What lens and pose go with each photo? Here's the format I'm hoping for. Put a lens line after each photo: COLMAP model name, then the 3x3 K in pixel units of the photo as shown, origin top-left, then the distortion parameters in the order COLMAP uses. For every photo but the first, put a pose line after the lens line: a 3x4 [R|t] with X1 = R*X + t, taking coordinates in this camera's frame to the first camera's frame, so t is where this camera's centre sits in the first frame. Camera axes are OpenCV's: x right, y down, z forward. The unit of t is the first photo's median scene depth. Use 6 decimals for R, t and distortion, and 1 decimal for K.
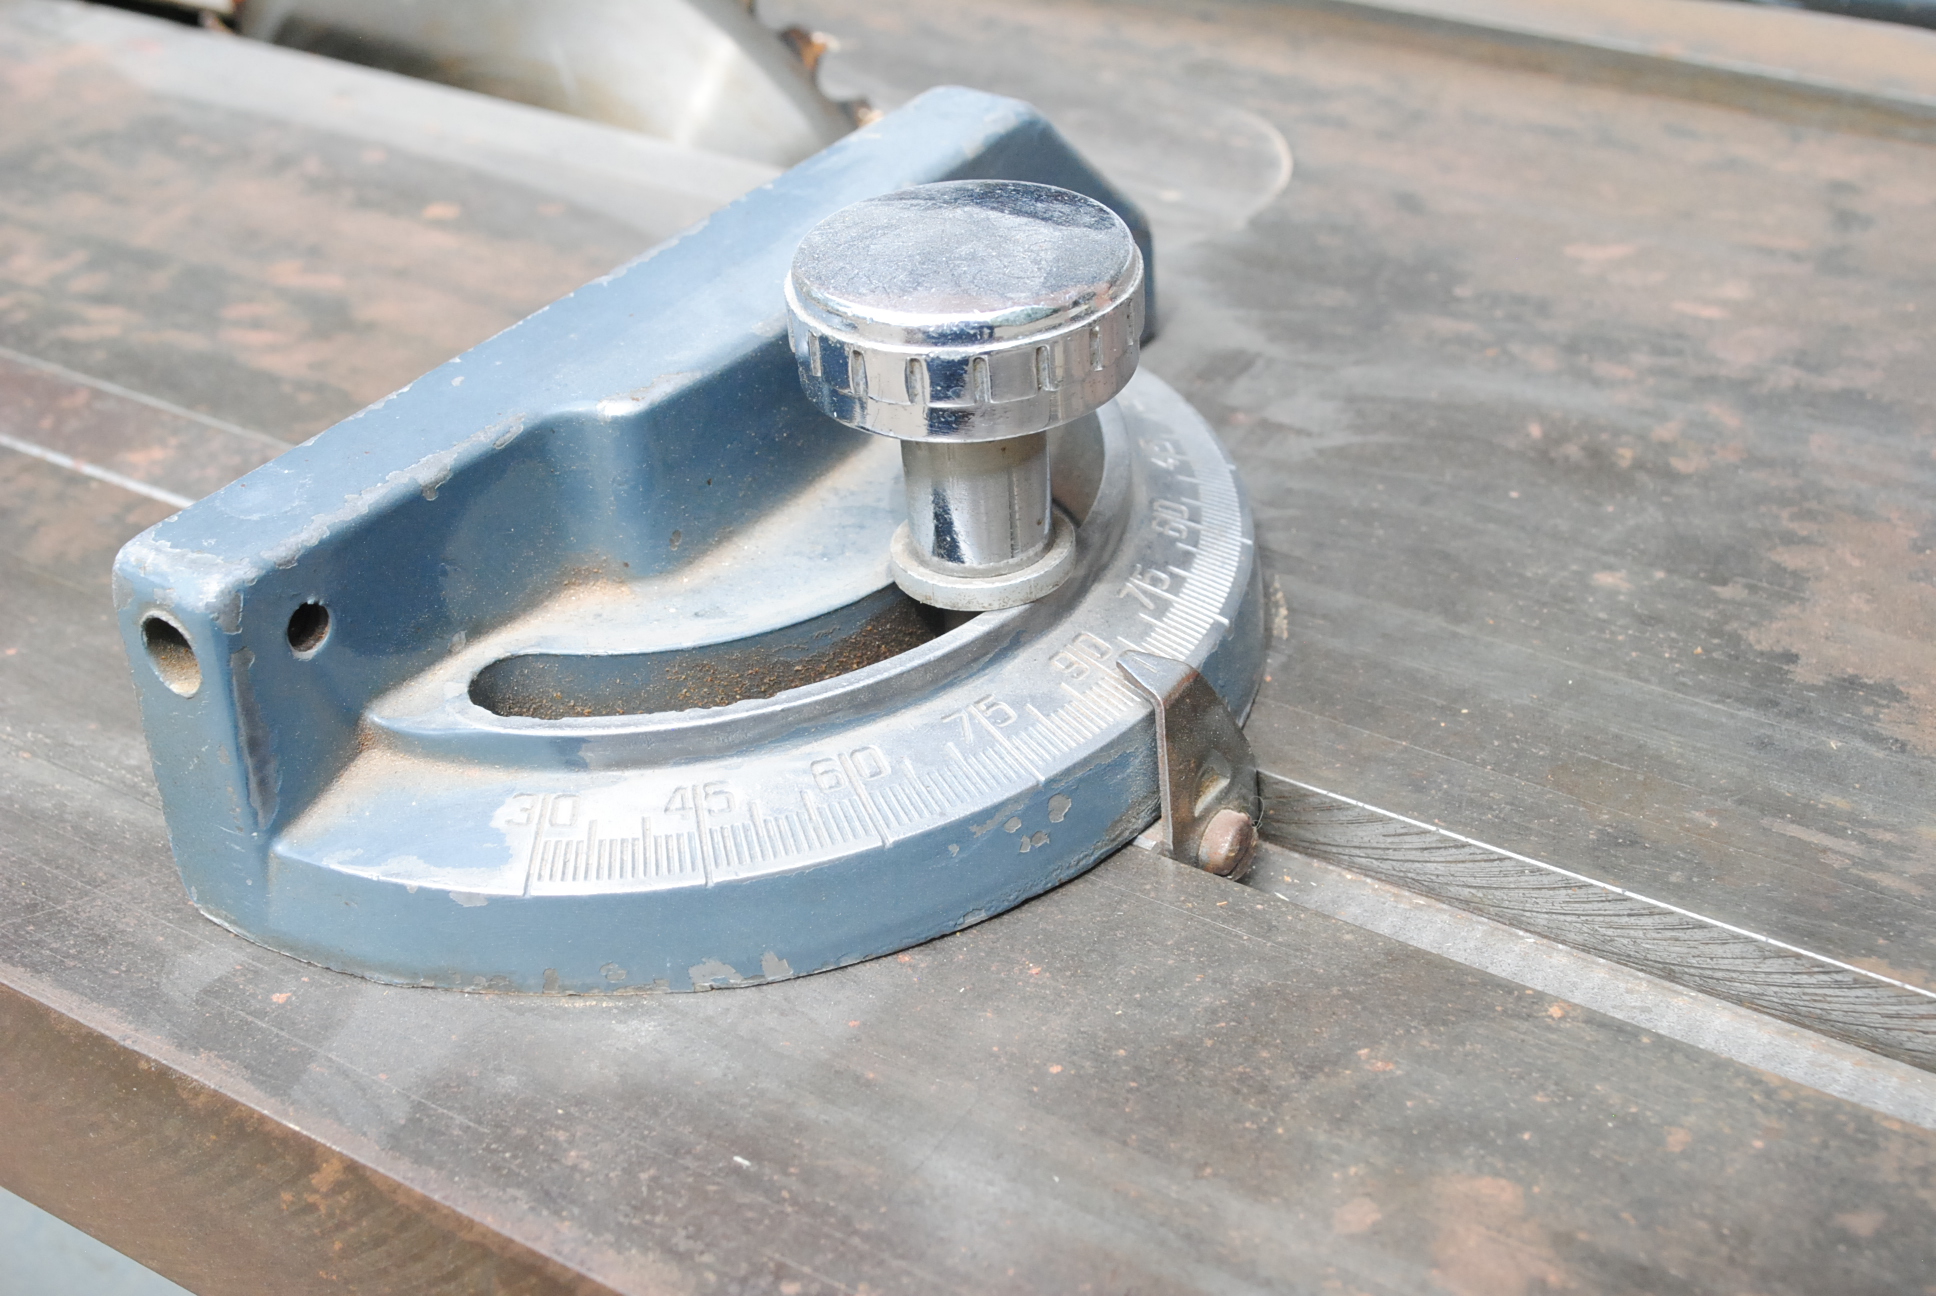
lens RADIAL K [[3067.2, 0, 968.1], [0, 3067.2, 647.2], [0, 0, 1]] dist [0.047473, 0.000000]
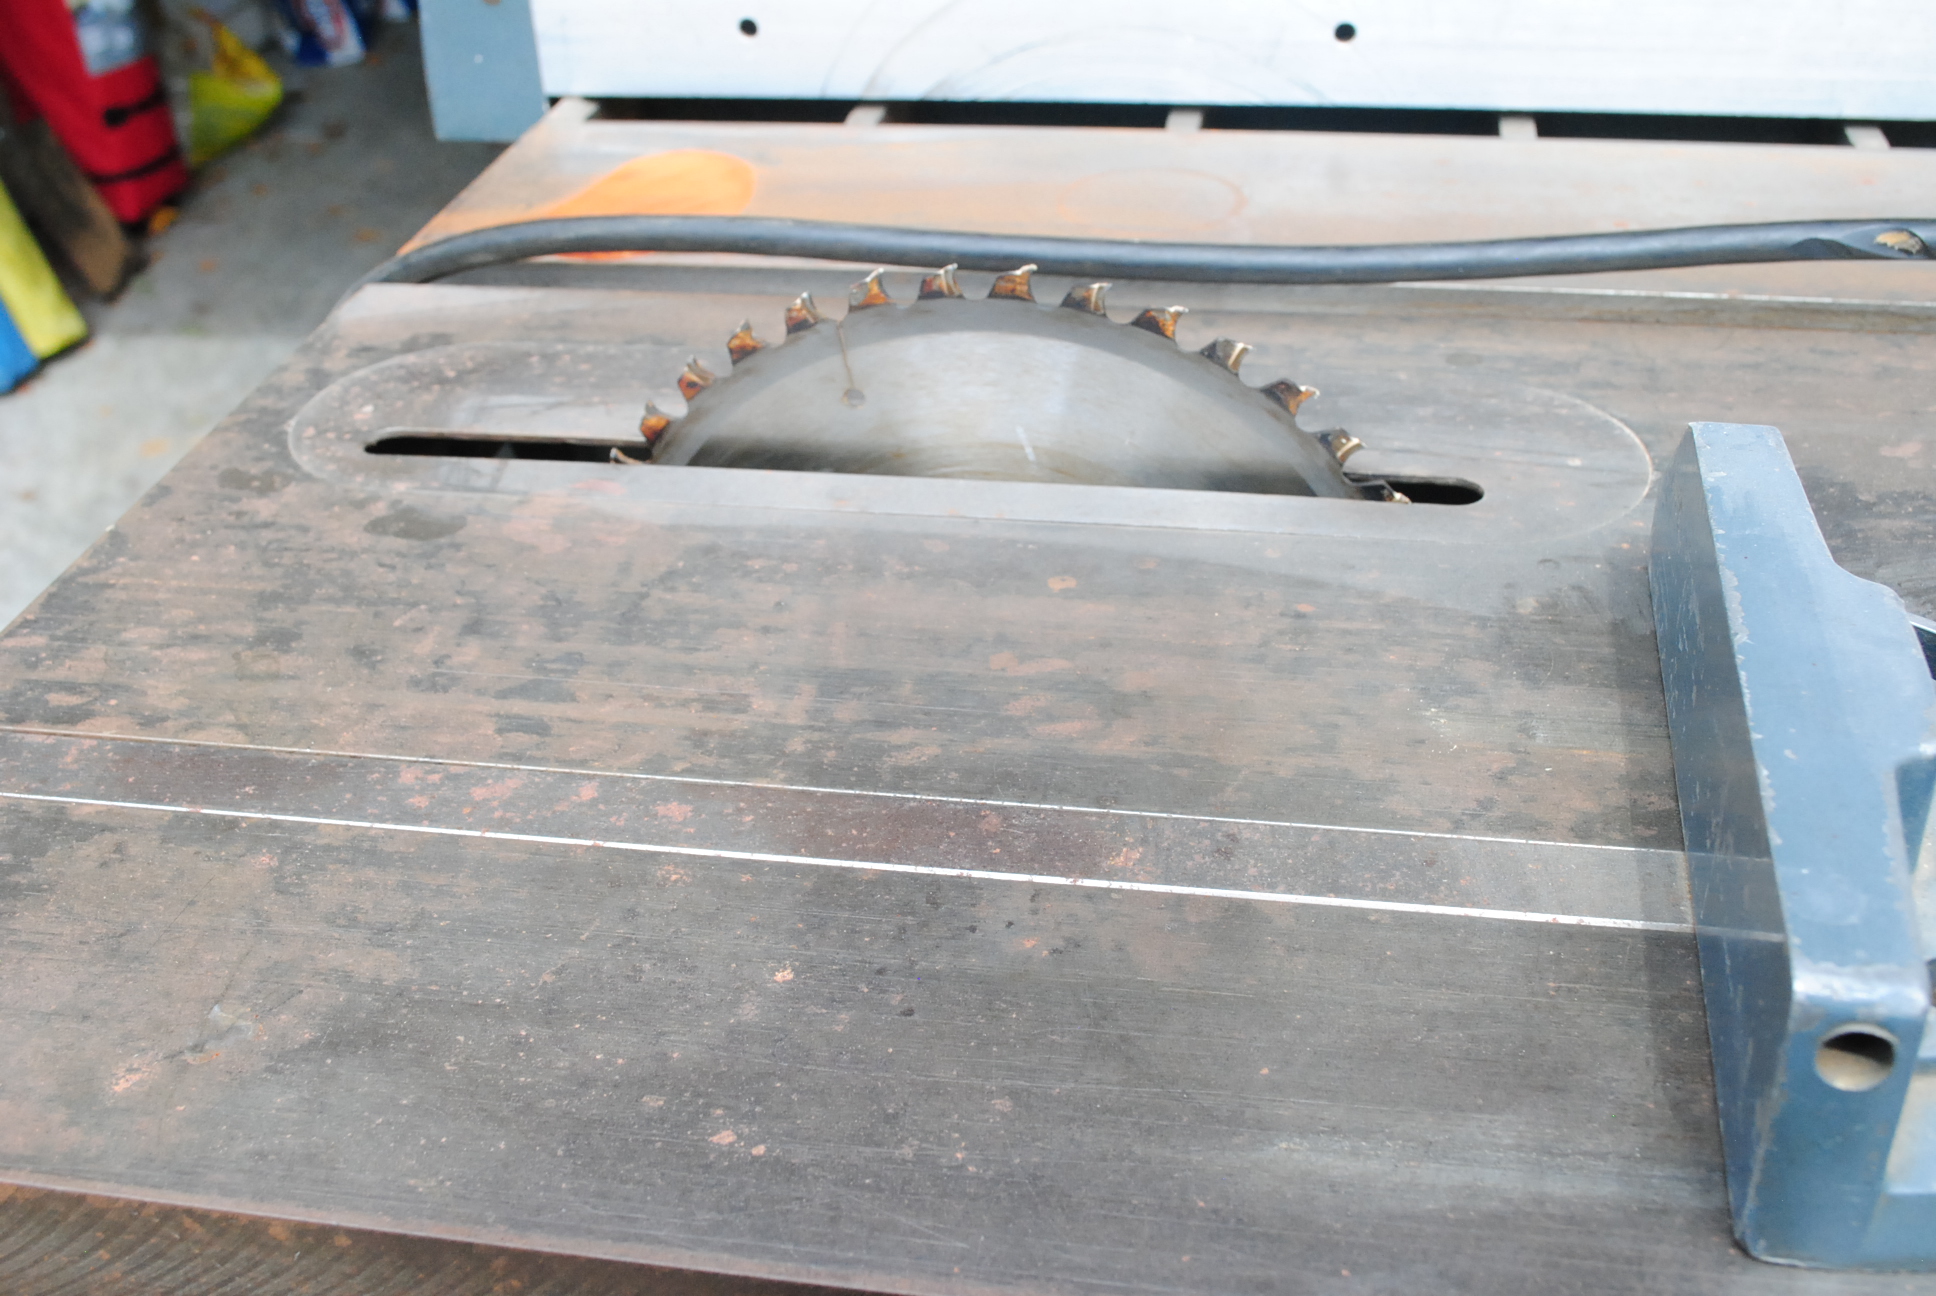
lens RADIAL K [[2171.9, 0, 968.0], [0, 2171.9, 649.4], [0, 0, 1]] dist [0.020427, 0.000000]
pose [[0.902441, -0.208665, 0.376908, -0.523525], [0.212303, 0.976667, 0.032384, -0.151753], [-0.374871, 0.050794, 0.925684, 0.239993]]
